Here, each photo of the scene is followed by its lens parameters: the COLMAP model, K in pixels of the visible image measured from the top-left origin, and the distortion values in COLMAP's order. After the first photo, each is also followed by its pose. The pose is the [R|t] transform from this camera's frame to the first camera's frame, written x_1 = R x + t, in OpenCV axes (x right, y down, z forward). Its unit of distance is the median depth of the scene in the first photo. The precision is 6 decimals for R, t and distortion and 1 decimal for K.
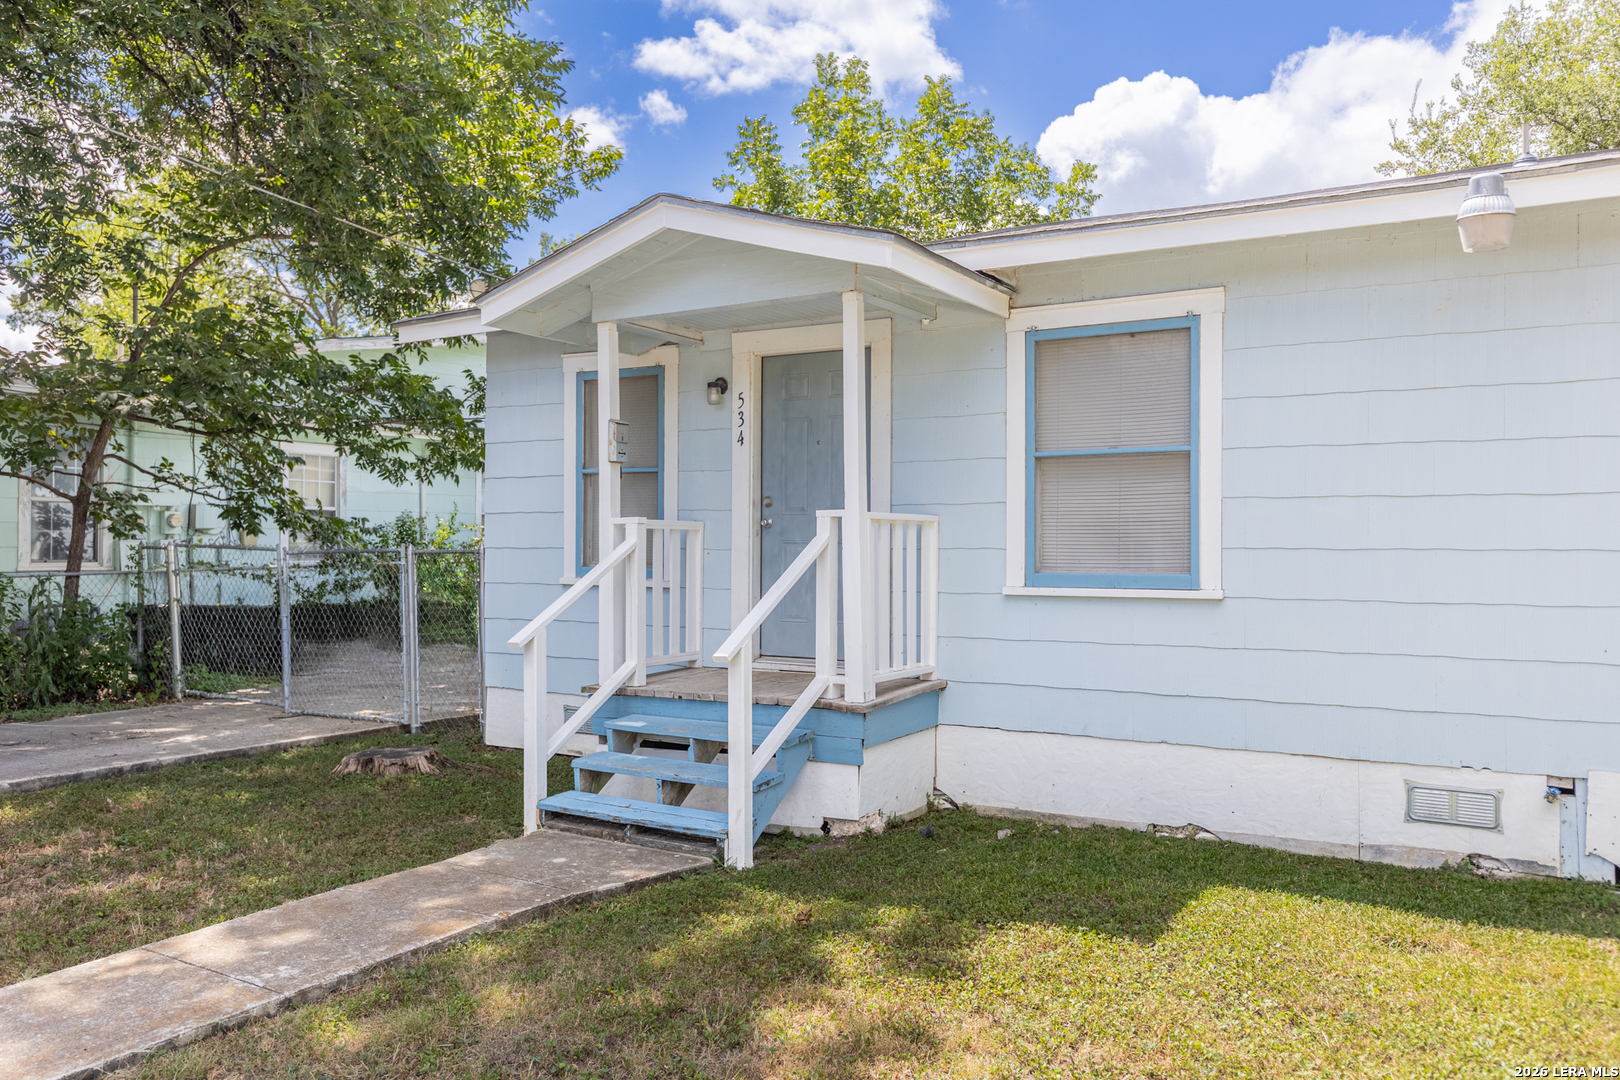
lens RADIAL K [[1272.7, 0, 817.6], [0, 1272.7, 528.7], [0, 0, 1]] dist [0.007042, -0.005067]
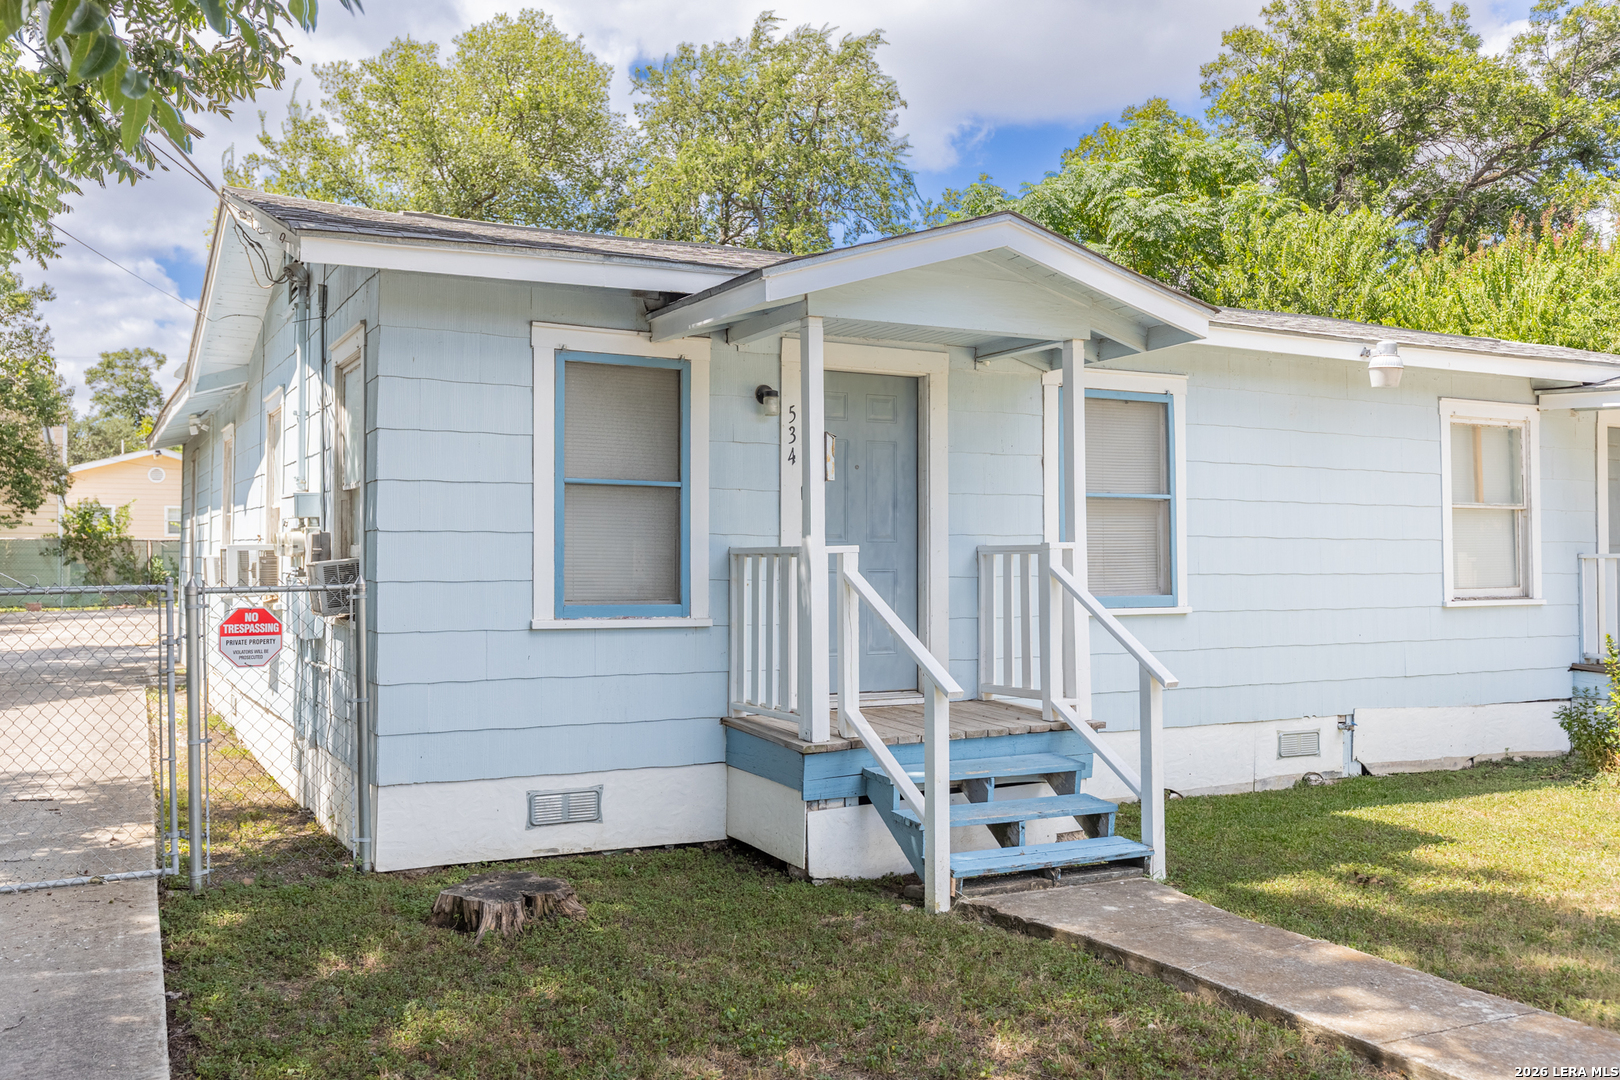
lens RADIAL K [[1384.5, 0, 818.9], [0, 1384.5, 544.5], [0, 0, 1]] dist [0.019767, -0.017158]
pose [[0.505771, 0.007450, 0.862635, -1.023470], [-0.010417, 0.999943, -0.002529, -0.007440], [-0.862605, -0.007707, 0.505820, 0.556977]]
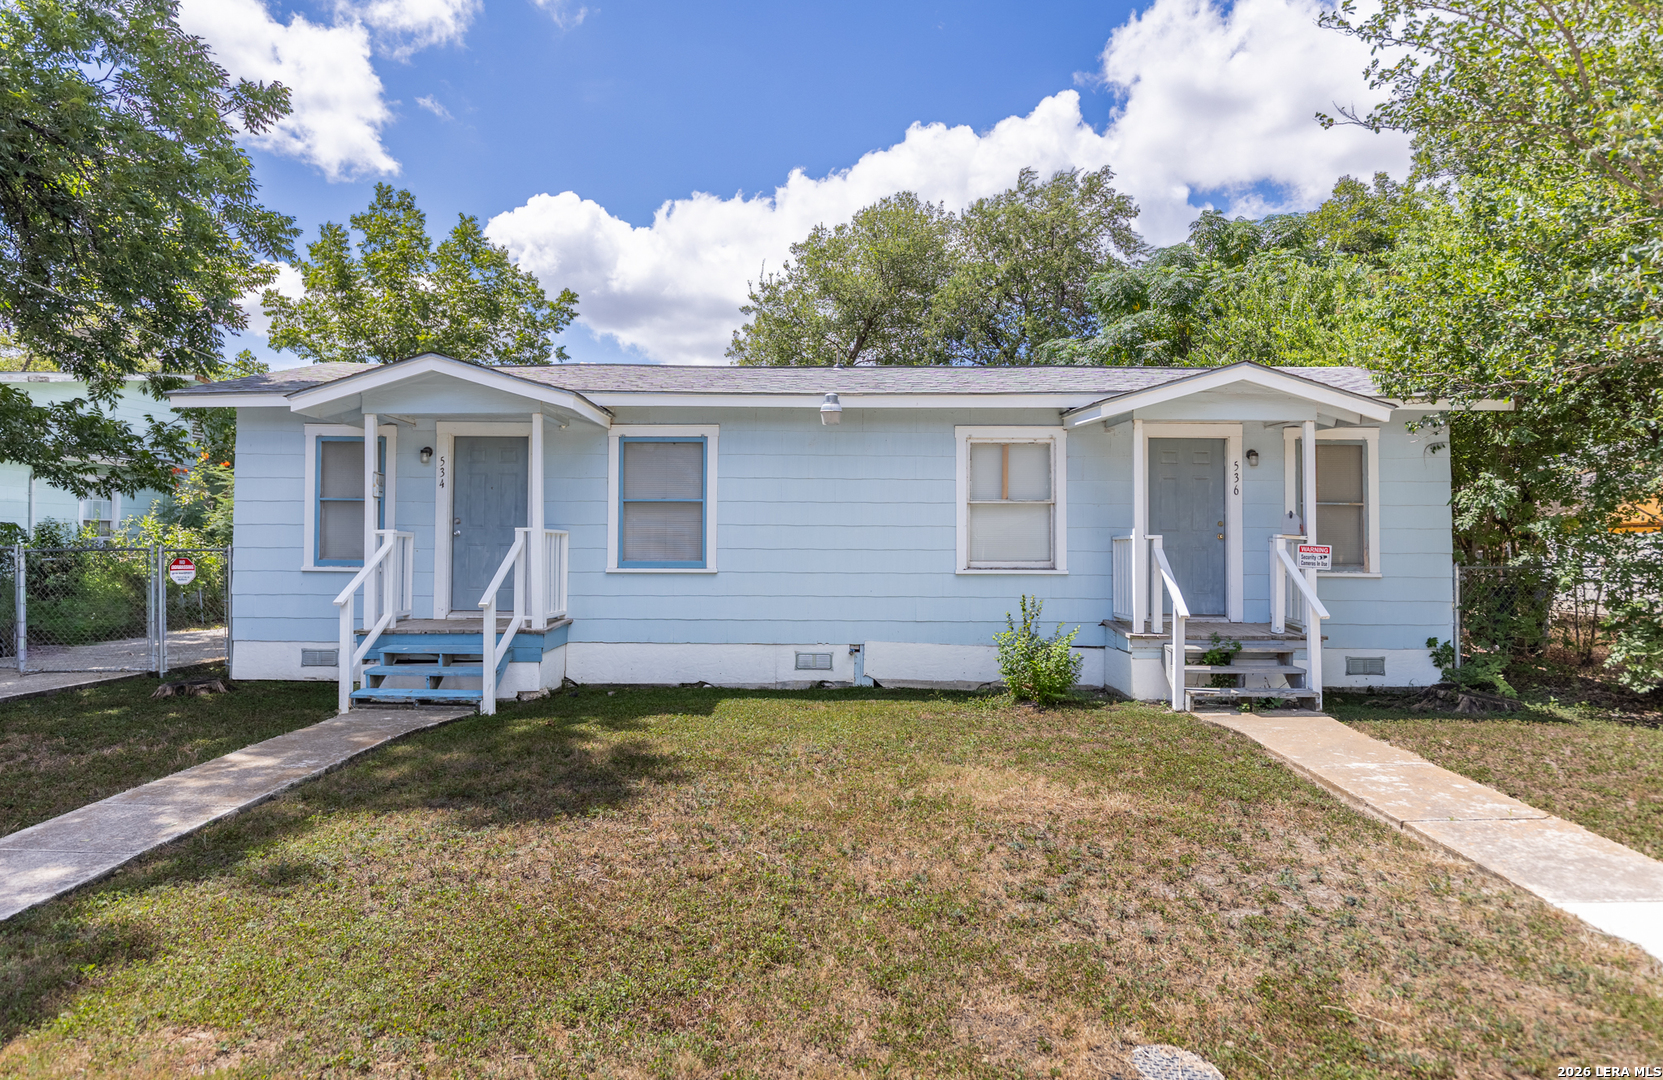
lens RADIAL K [[970.7, 0, 835.7], [0, 970.7, 510.5], [0, 0, 1]] dist [-0.005962, 0.001185]
pose [[0.862259, 0.020970, 0.506034, -0.300560], [-0.008741, 0.999610, -0.026529, -0.005863], [-0.506393, 0.018451, 0.862105, -0.445805]]
